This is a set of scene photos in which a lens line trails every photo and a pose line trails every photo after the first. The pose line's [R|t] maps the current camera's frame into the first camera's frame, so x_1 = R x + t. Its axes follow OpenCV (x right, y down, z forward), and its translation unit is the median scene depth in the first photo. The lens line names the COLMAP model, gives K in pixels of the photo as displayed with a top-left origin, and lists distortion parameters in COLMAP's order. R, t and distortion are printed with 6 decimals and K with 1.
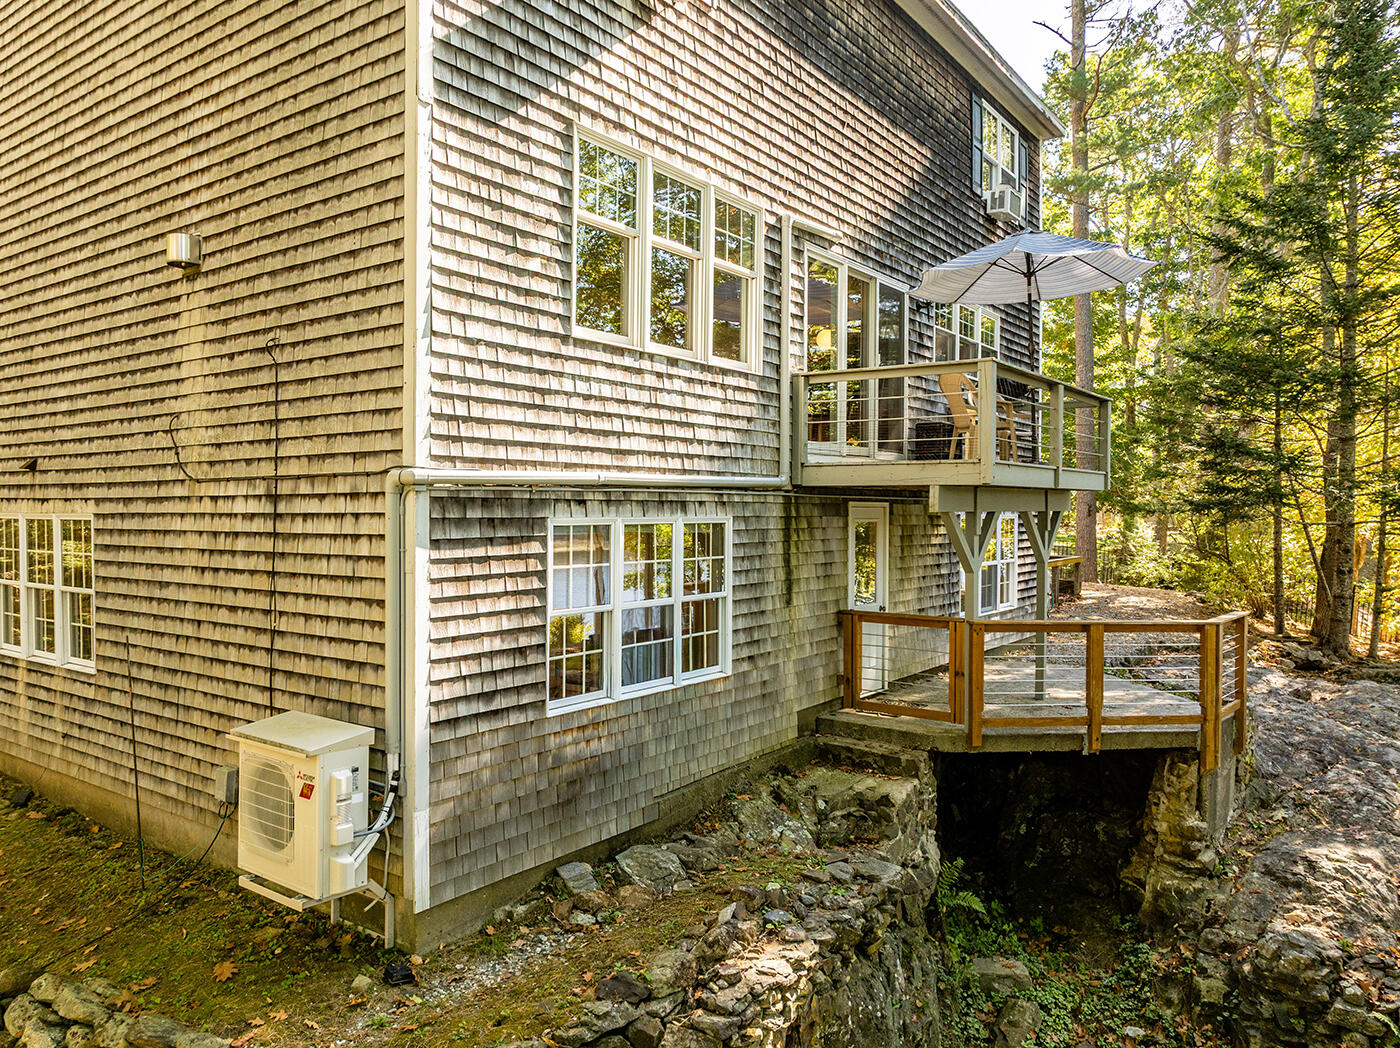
lens RADIAL K [[996.4, 0, 764.1], [0, 996.4, 518.0], [0, 0, 1]] dist [-0.034931, 0.023084]
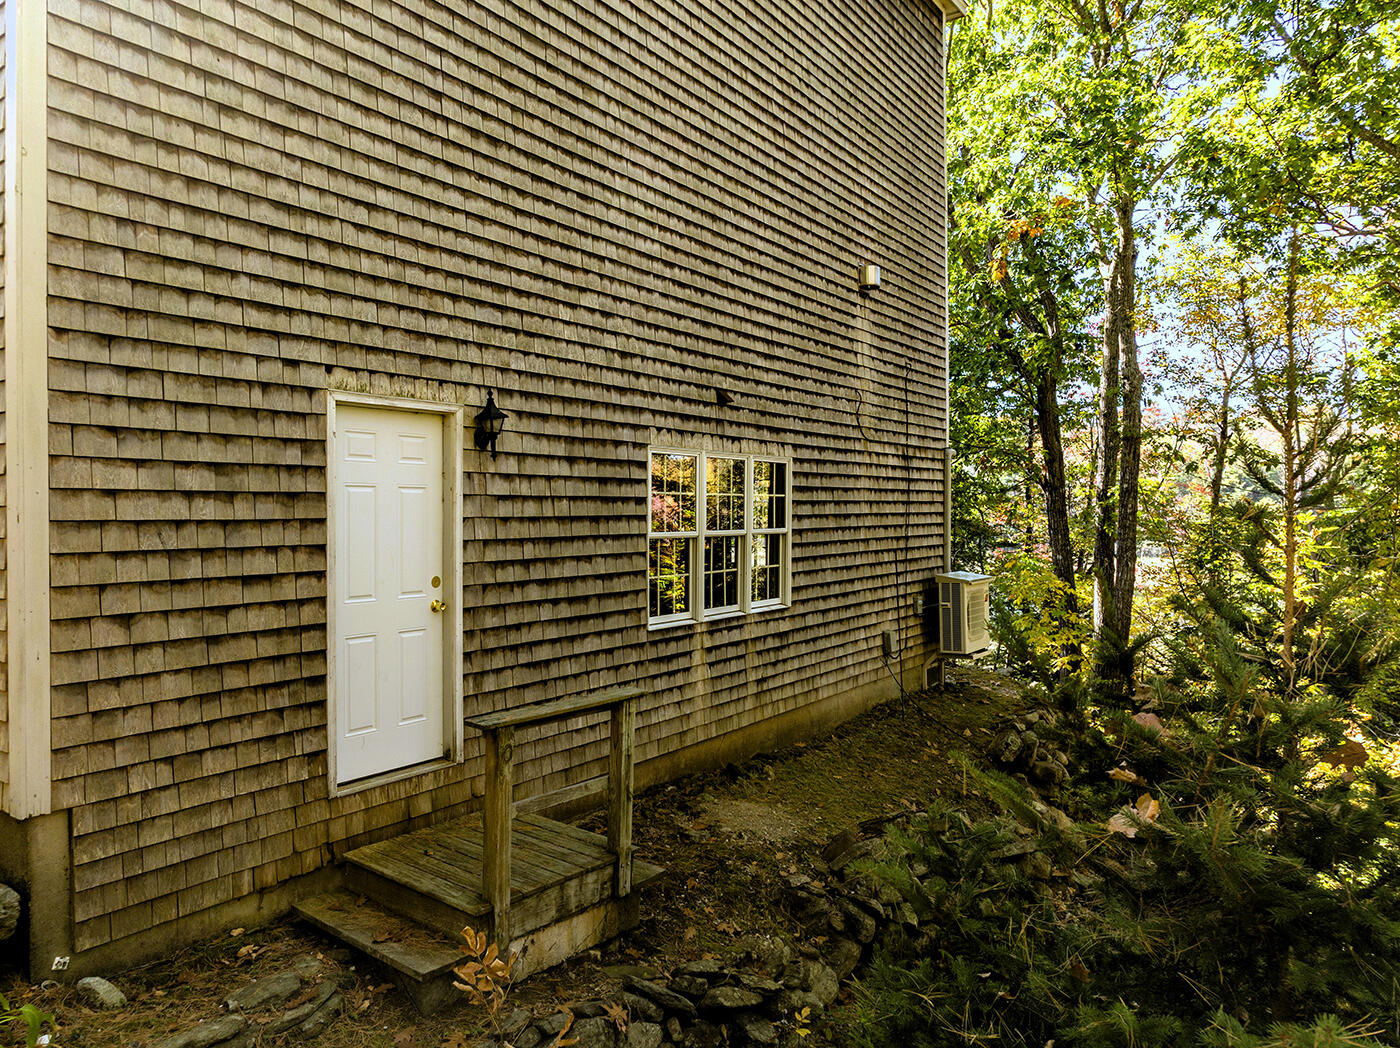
lens RADIAL K [[996.4, 0, 700.0], [0, 996.4, 523.3], [0, 0, 1]] dist [-0.034931, 0.023084]
pose [[0.000704, -0.018780, 0.999823, -1.806547], [0.008057, 0.999791, 0.018774, 0.047143], [-0.999967, 0.008042, 0.000855, 1.115146]]
